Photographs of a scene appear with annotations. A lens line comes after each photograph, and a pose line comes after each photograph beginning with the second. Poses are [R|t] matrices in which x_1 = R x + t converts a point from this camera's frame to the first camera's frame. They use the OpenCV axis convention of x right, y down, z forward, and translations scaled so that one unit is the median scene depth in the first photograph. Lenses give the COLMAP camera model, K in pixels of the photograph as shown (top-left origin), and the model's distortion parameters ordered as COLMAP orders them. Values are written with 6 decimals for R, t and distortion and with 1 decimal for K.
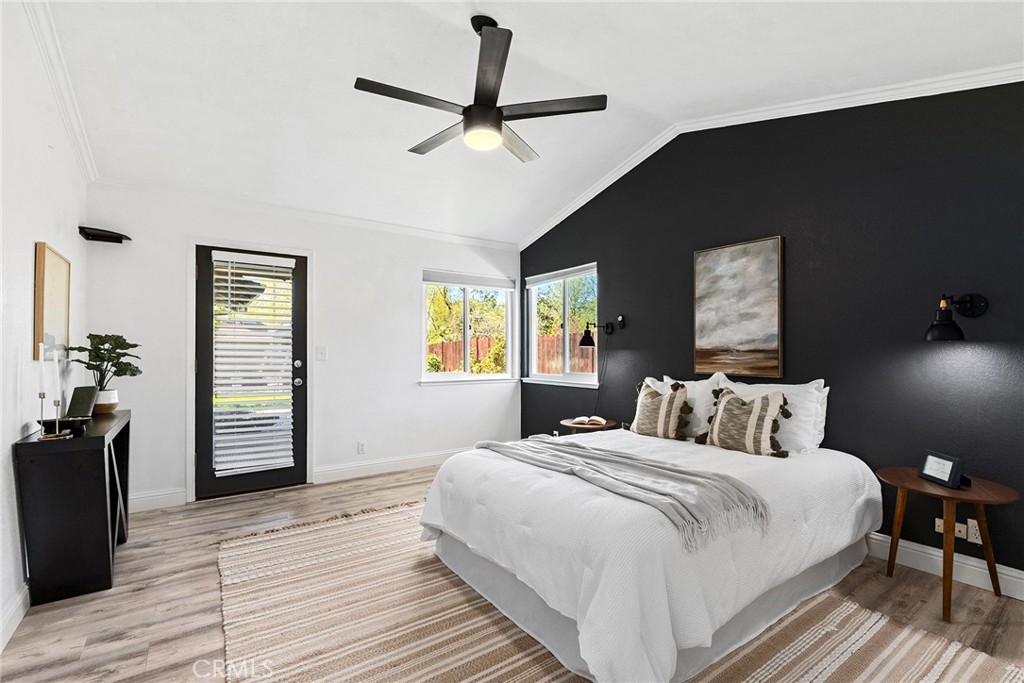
lens RADIAL K [[458.7, 0, 507.6], [0, 458.7, 346.2], [0, 0, 1]] dist [-0.004214, -0.000409]
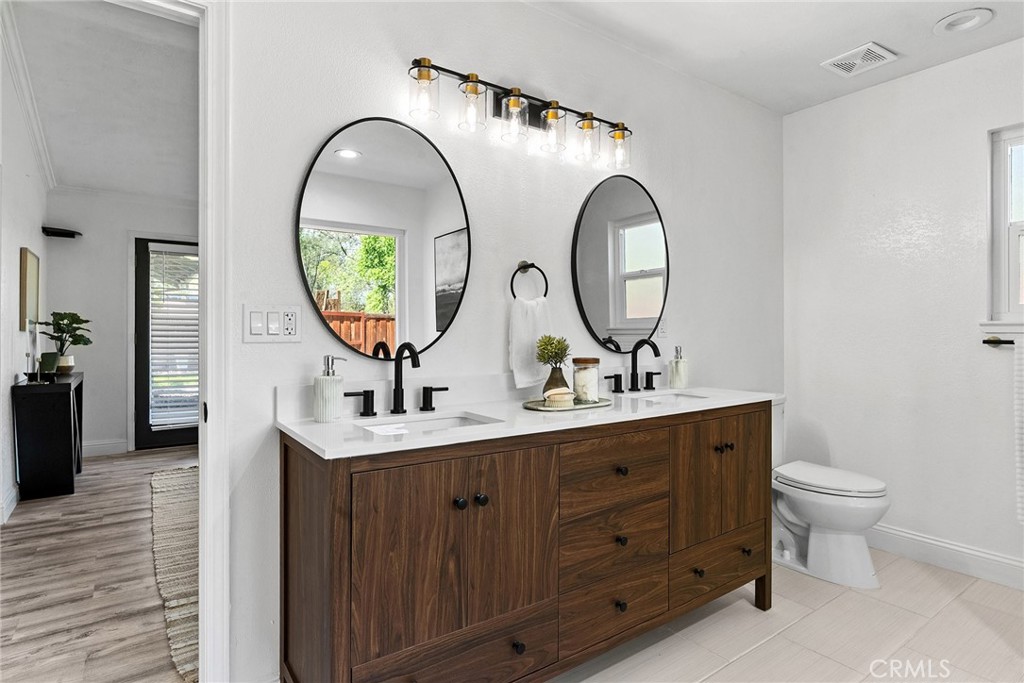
lens RADIAL K [[535.3, 0, 504.7], [0, 535.3, 327.4], [0, 0, 1]] dist [-0.004270, 0.000554]
pose [[0.999986, 0.002585, 0.004667, 0.360938], [-0.002605, 0.999987, 0.004382, 0.006676], [-0.004656, -0.004394, 0.999980, -0.520172]]
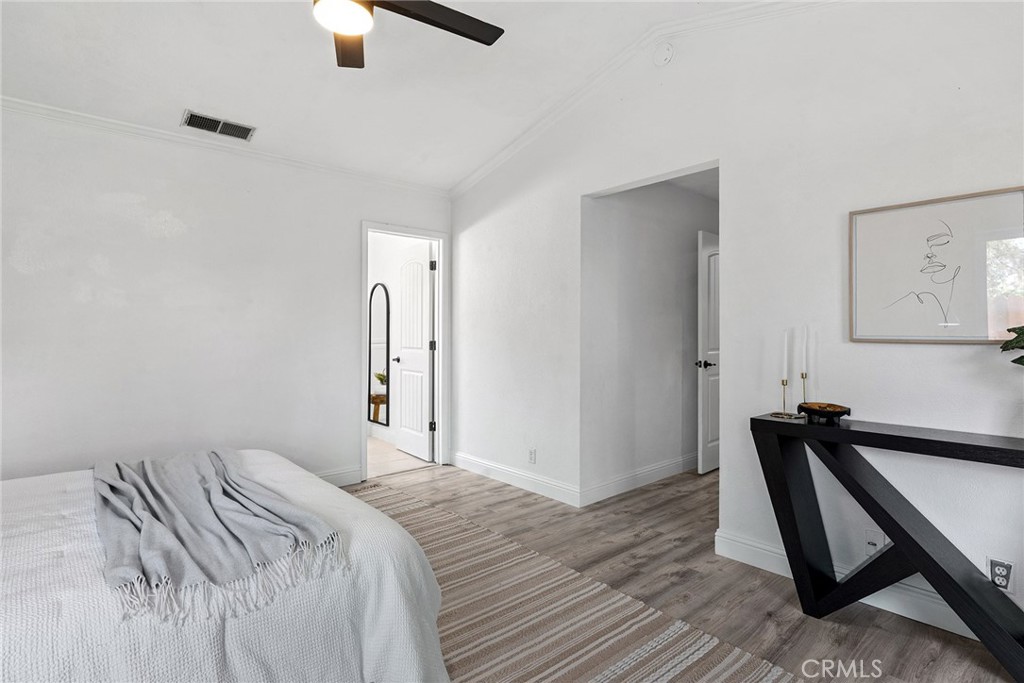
lens RADIAL K [[541.4, 0, 514.9], [0, 541.4, 338.1], [0, 0, 1]] dist [-0.000549, 0.000006]
pose [[-0.994019, 0.002444, -0.109184, -0.187521], [0.003108, 0.999978, -0.005915, 0.022293], [0.109167, -0.006219, -0.994004, 1.567907]]
